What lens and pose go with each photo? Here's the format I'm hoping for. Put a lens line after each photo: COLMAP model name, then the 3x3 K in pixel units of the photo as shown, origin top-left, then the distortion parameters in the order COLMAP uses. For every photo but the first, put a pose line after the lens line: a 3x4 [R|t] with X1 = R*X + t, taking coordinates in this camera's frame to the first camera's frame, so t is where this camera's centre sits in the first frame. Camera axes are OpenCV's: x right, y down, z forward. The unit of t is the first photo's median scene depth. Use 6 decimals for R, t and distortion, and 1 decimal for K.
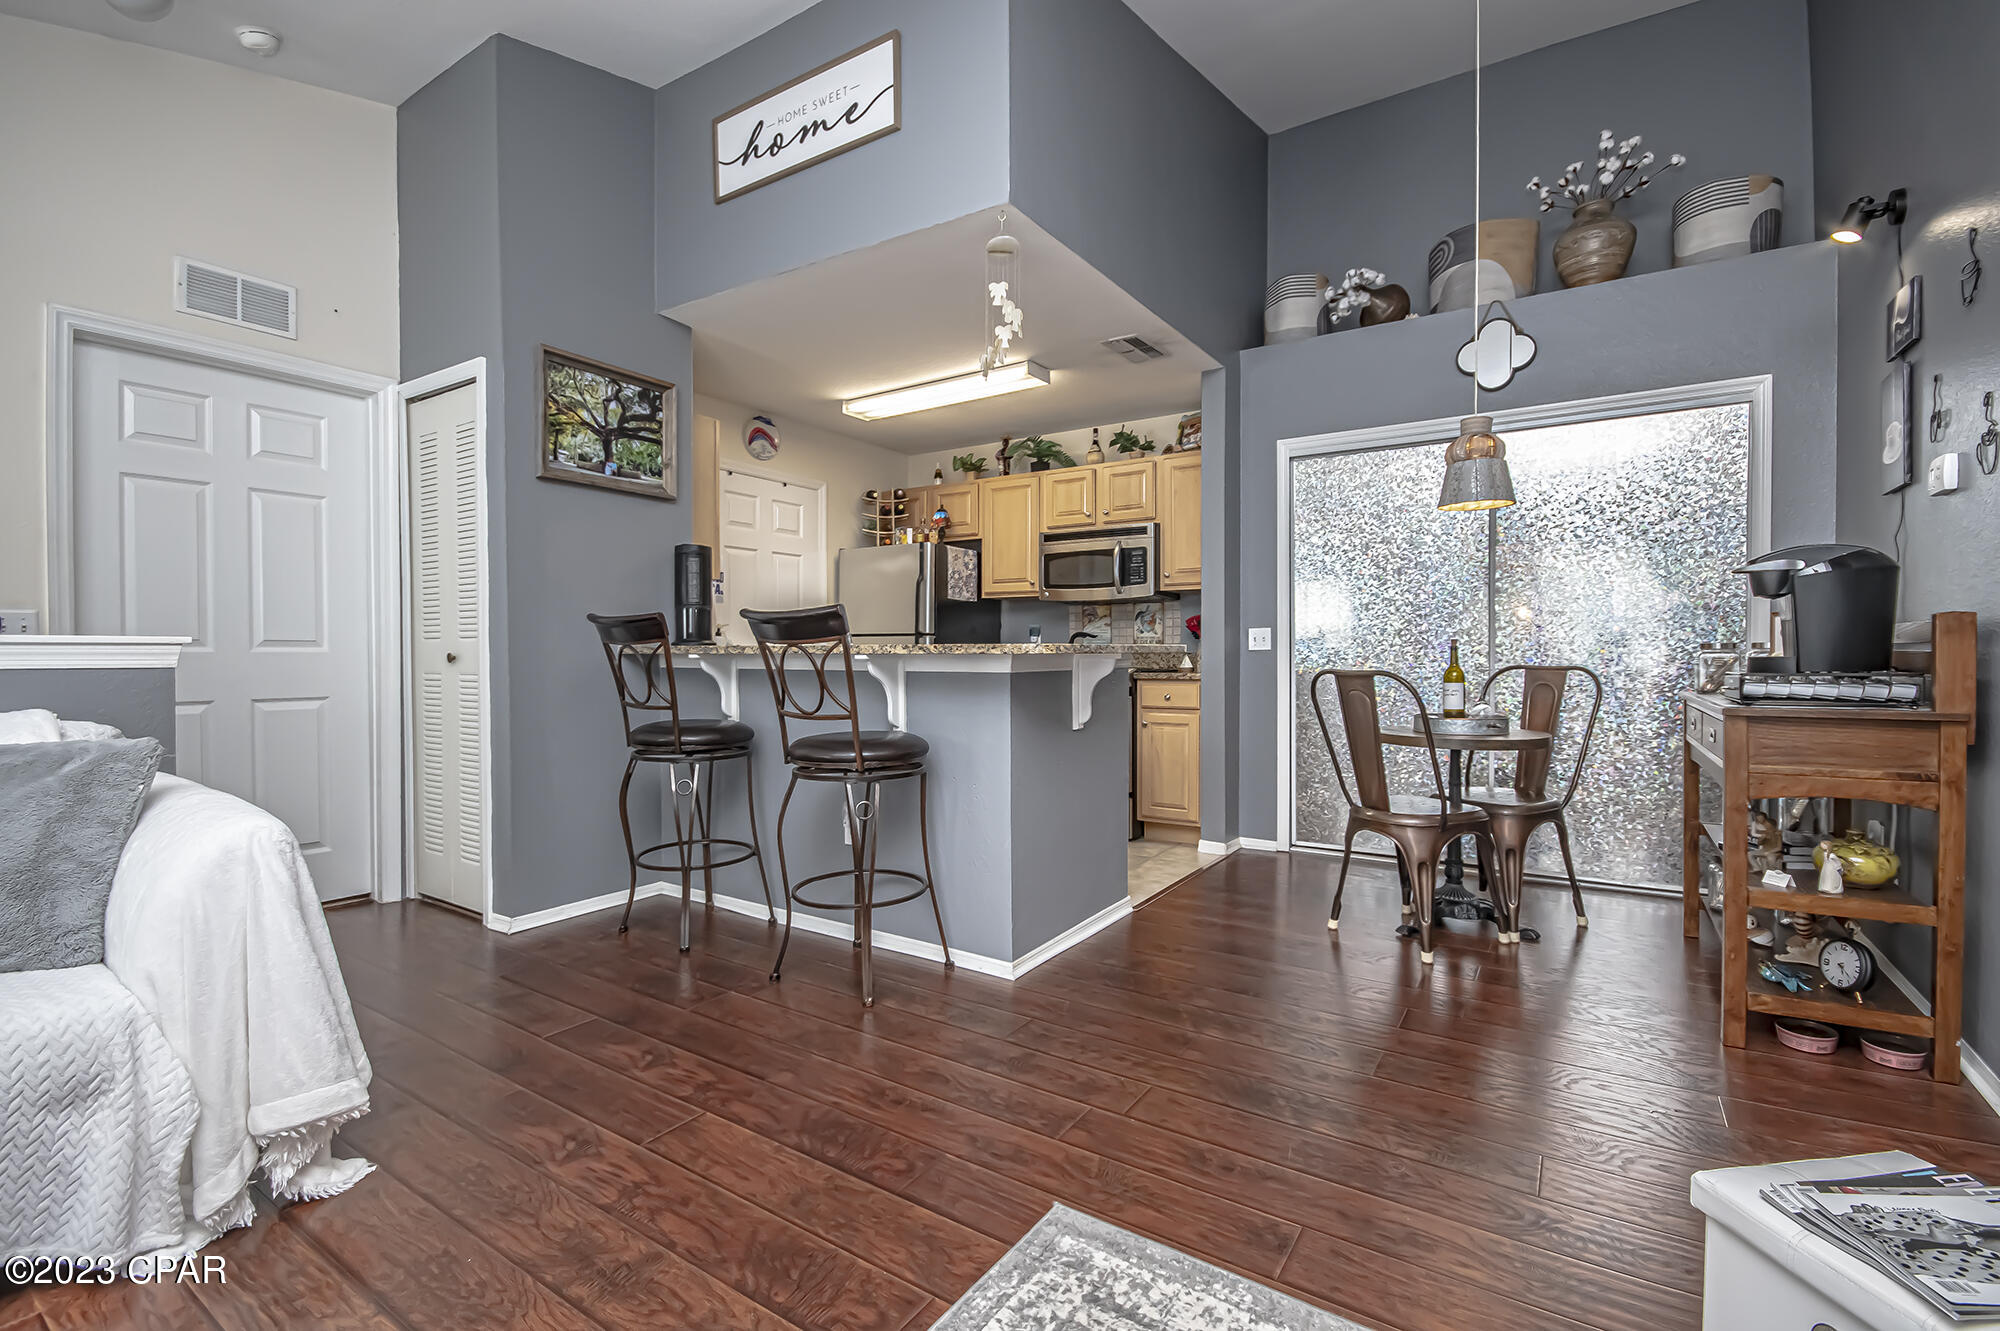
lens RADIAL K [[880.7, 0, 1002.4], [0, 880.7, 668.9], [0, 0, 1]] dist [-0.001781, -0.003500]
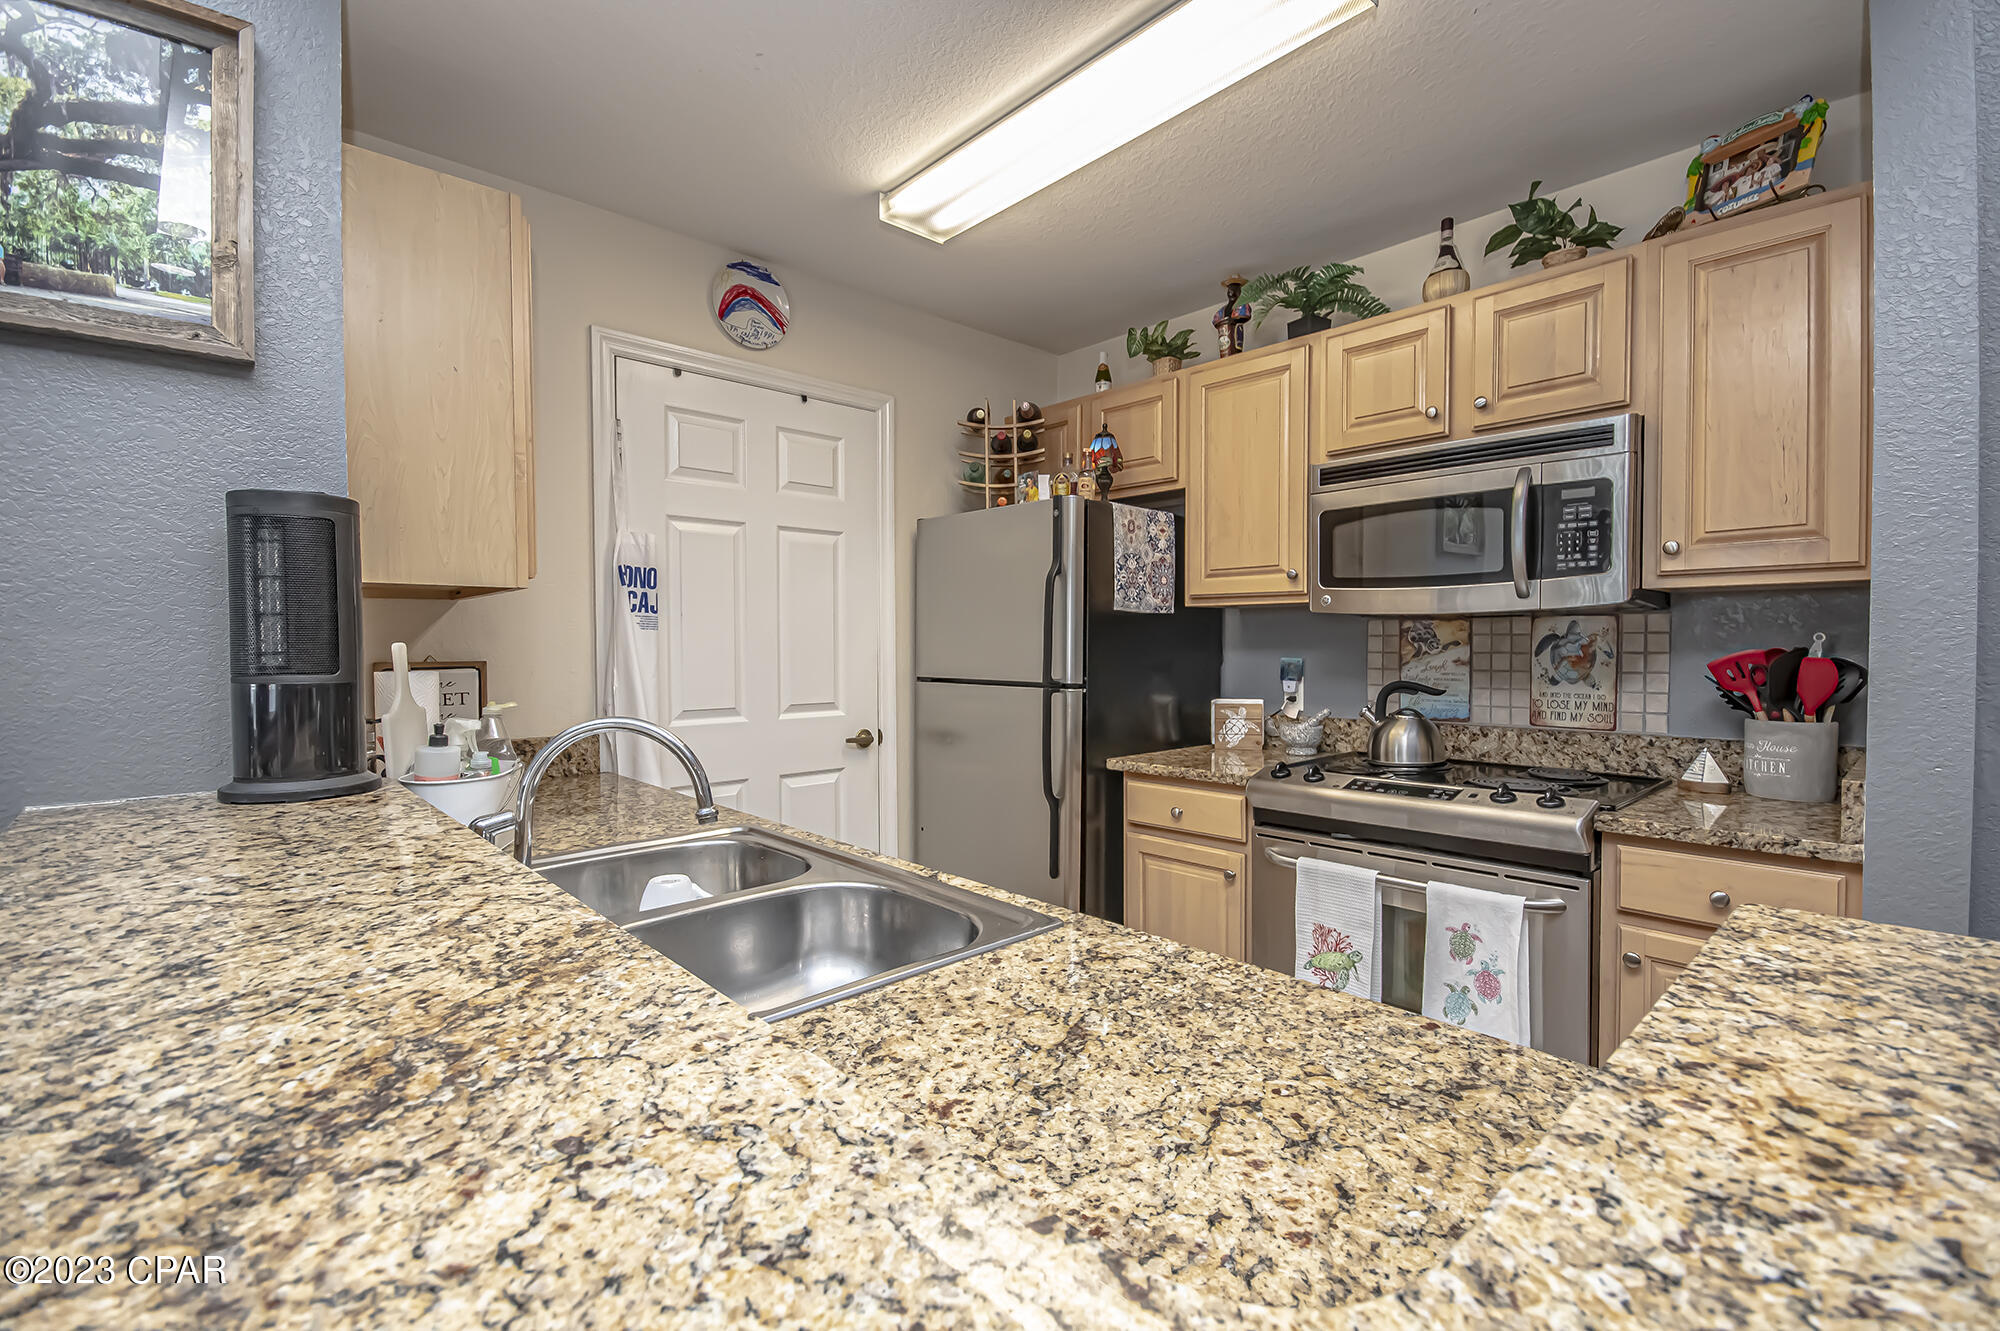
lens RADIAL K [[880.7, 0, 1010.1], [0, 880.7, 673.4], [0, 0, 1]] dist [-0.001781, -0.003500]
pose [[0.973191, 0.004587, -0.229954, -0.004341], [0.000208, 0.999783, 0.020822, -0.054084], [0.230000, -0.020312, 0.972979, 0.500963]]
